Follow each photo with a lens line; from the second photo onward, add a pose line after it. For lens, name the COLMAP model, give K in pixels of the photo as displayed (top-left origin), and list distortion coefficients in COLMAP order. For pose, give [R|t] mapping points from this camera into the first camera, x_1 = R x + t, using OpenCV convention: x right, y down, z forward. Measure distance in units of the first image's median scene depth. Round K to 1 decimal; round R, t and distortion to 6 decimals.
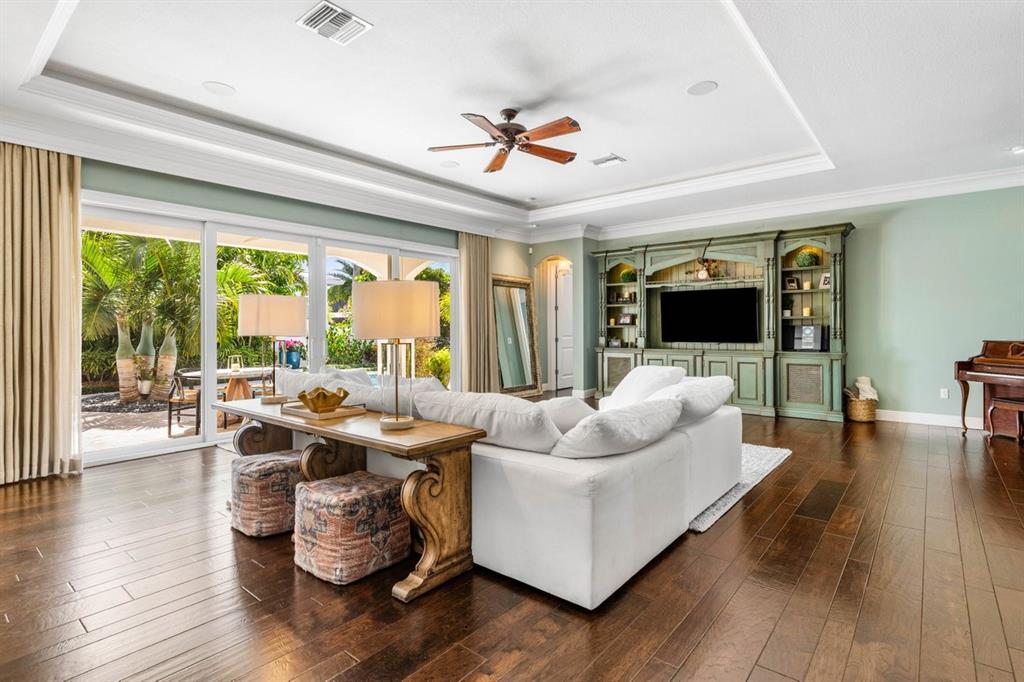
lens RADIAL K [[504.2, 0, 519.6], [0, 504.2, 326.8], [0, 0, 1]] dist [0.002689, 0.000089]
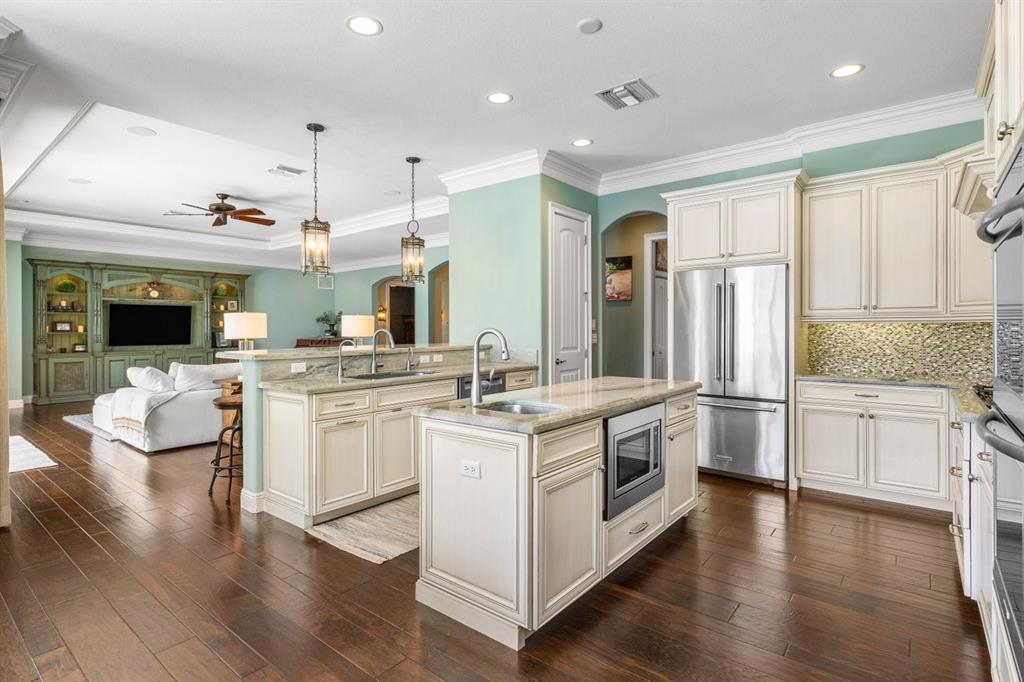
lens RADIAL K [[504.2, 0, 519.6], [0, 504.2, 326.8], [0, 0, 1]] dist [0.002689, 0.000089]
pose [[-0.020085, 0.011104, 0.999737, -0.981979], [0.004644, 0.999929, -0.011013, 0.002287], [-0.999787, 0.004422, -0.020135, 0.069697]]
